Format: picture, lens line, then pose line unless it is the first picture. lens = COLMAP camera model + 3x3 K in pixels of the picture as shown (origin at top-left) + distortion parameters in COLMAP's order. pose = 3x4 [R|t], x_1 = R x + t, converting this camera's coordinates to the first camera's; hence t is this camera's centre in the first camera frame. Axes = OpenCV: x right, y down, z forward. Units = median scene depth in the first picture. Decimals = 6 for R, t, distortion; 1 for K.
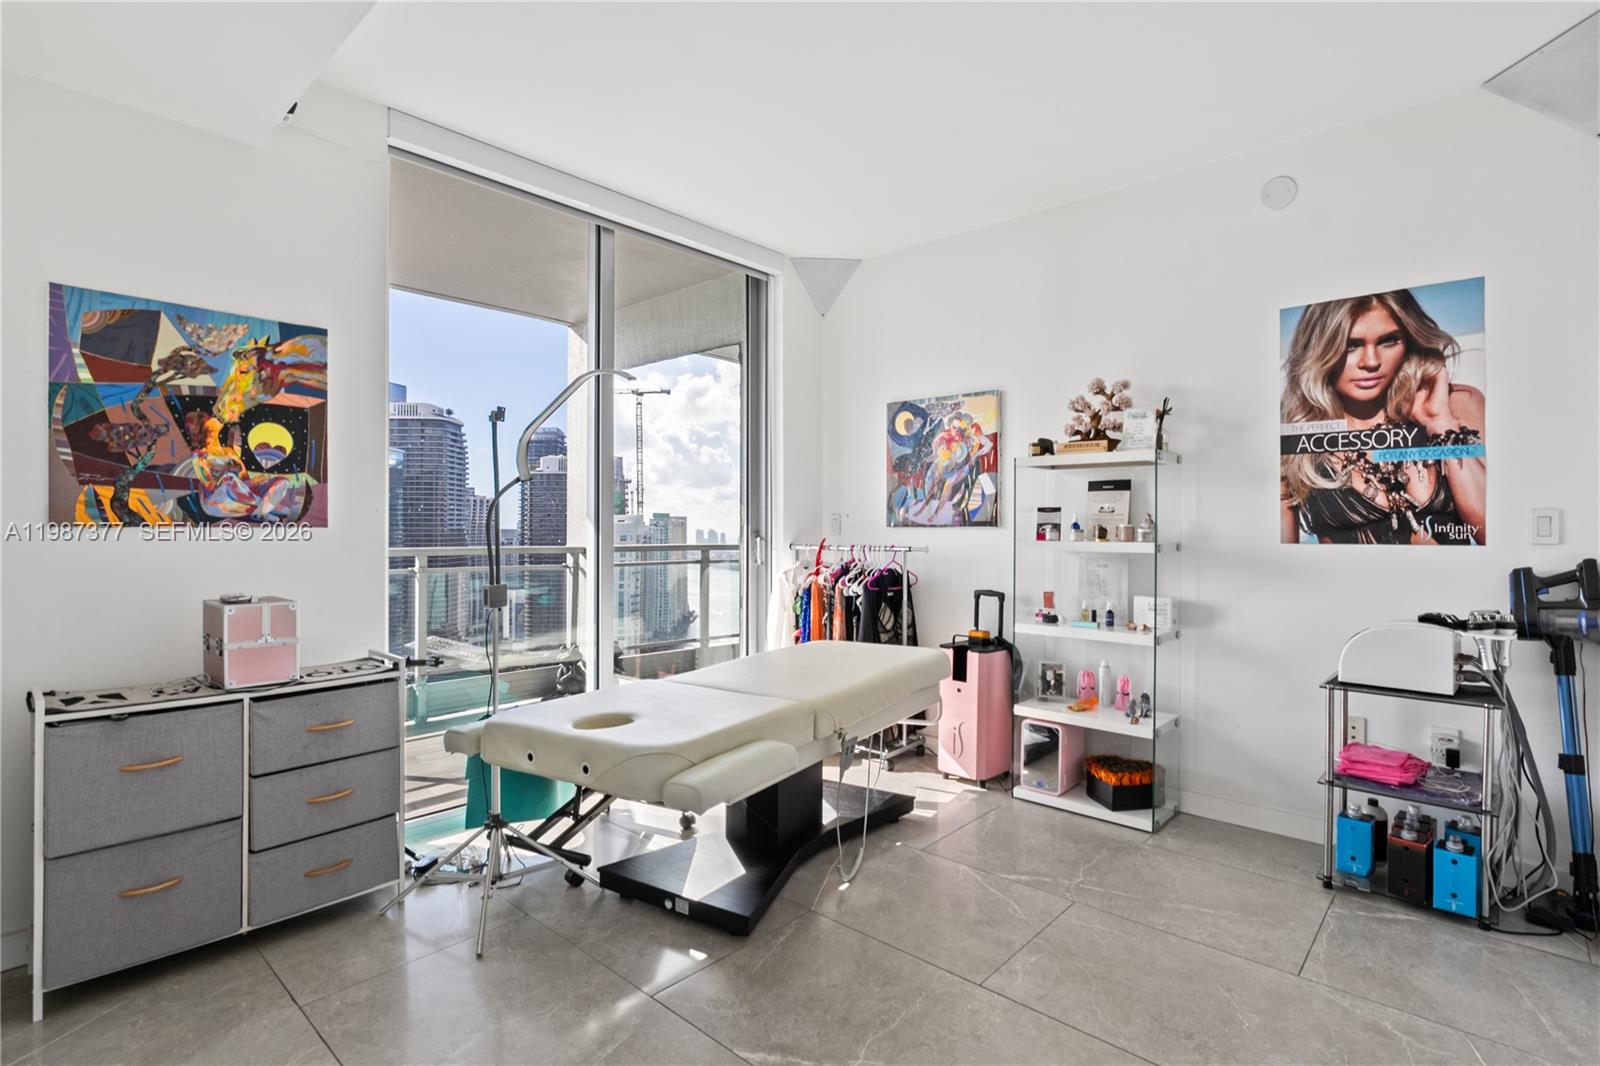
lens RADIAL K [[780.1, 0, 793.9], [0, 780.1, 532.4], [0, 0, 1]] dist [-0.013697, 0.003493]
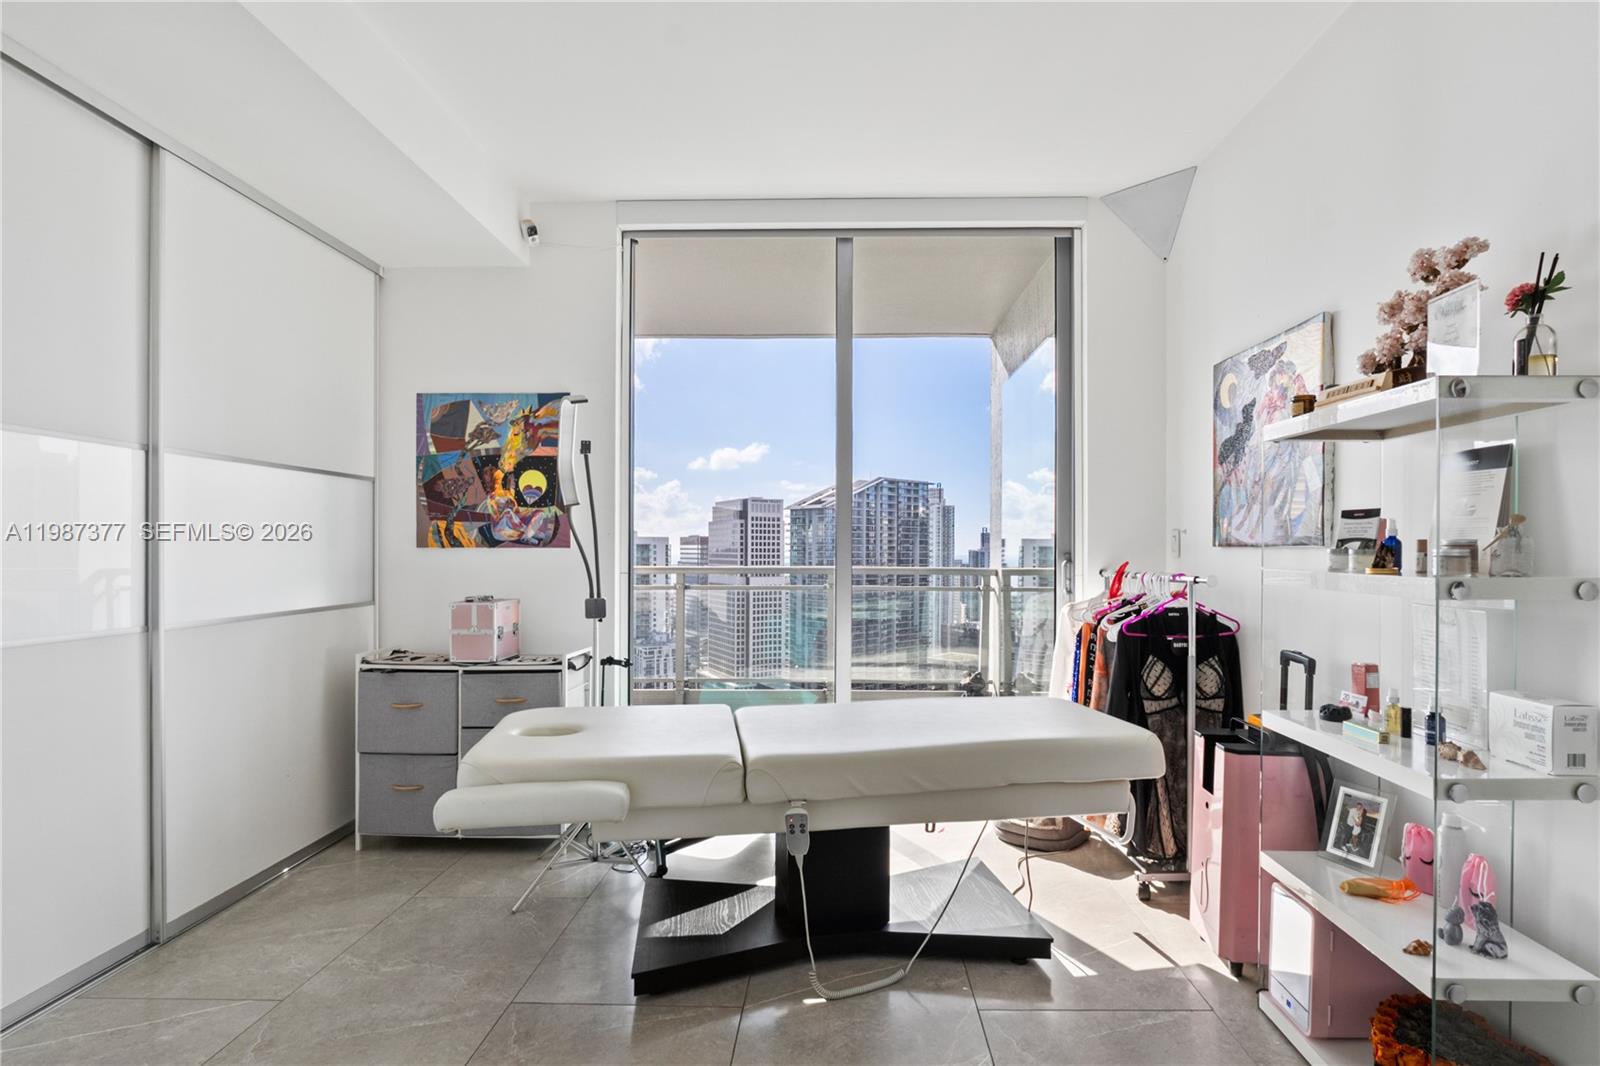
lens RADIAL K [[780.1, 0, 849.0], [0, 780.1, 558.2], [0, 0, 1]] dist [-0.013697, 0.003493]
pose [[0.660323, 0.007800, -0.750941, 0.722339], [-0.005051, 0.999970, 0.005944, 0.000492], [0.750964, -0.000132, 0.660343, 0.541070]]
